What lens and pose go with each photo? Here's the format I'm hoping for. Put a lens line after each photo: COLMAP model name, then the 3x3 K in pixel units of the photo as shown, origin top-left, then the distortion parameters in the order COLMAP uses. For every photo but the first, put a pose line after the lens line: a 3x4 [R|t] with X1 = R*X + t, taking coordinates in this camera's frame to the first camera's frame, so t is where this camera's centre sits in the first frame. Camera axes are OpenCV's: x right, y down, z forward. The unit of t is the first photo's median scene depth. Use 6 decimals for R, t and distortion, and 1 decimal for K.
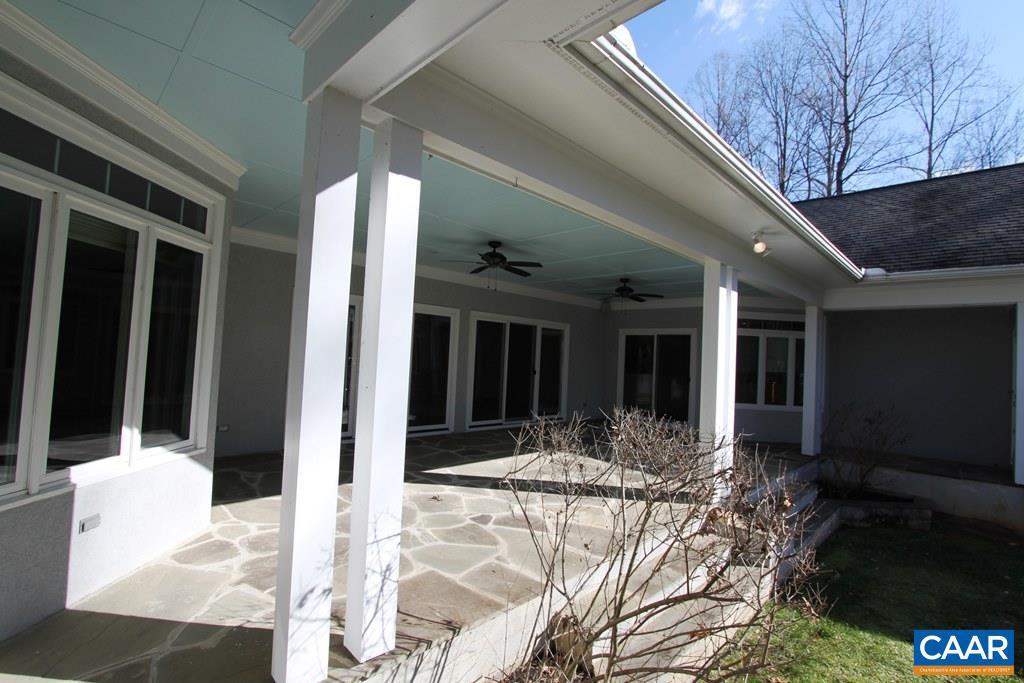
lens RADIAL K [[469.7, 0, 513.9], [0, 469.7, 341.1], [0, 0, 1]] dist [-0.000899, 0.000010]
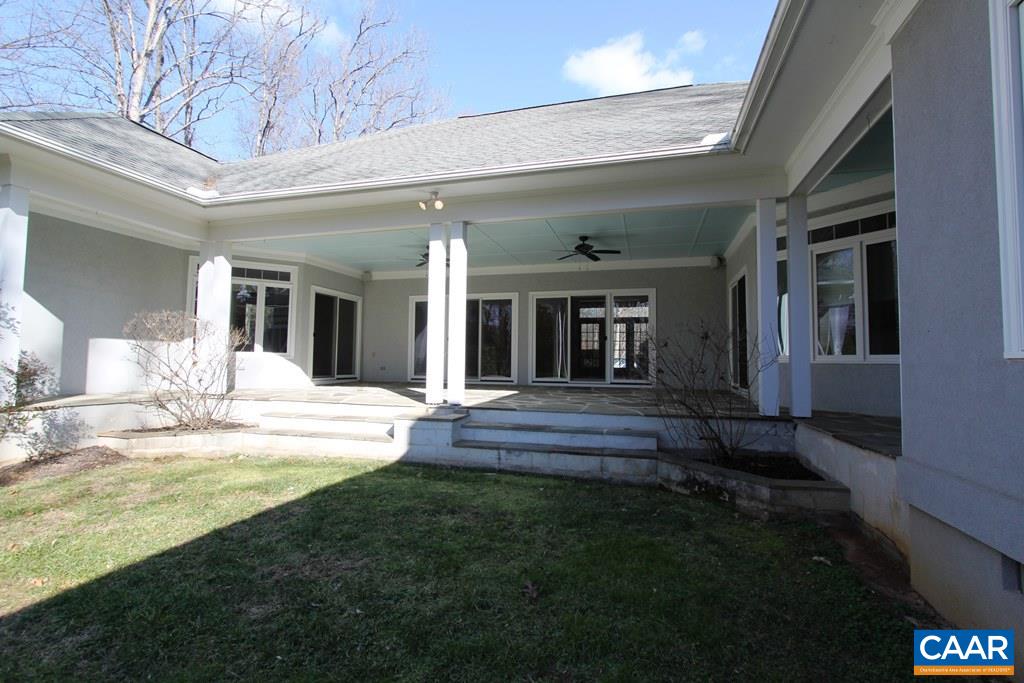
lens RADIAL K [[469.7, 0, 515.9], [0, 469.7, 338.3], [0, 0, 1]] dist [-0.000899, 0.000010]
pose [[0.479483, -0.087193, -0.873209, 1.275468], [0.040861, 0.996191, -0.077037, 0.202666], [0.876599, 0.001257, 0.481220, 0.427369]]
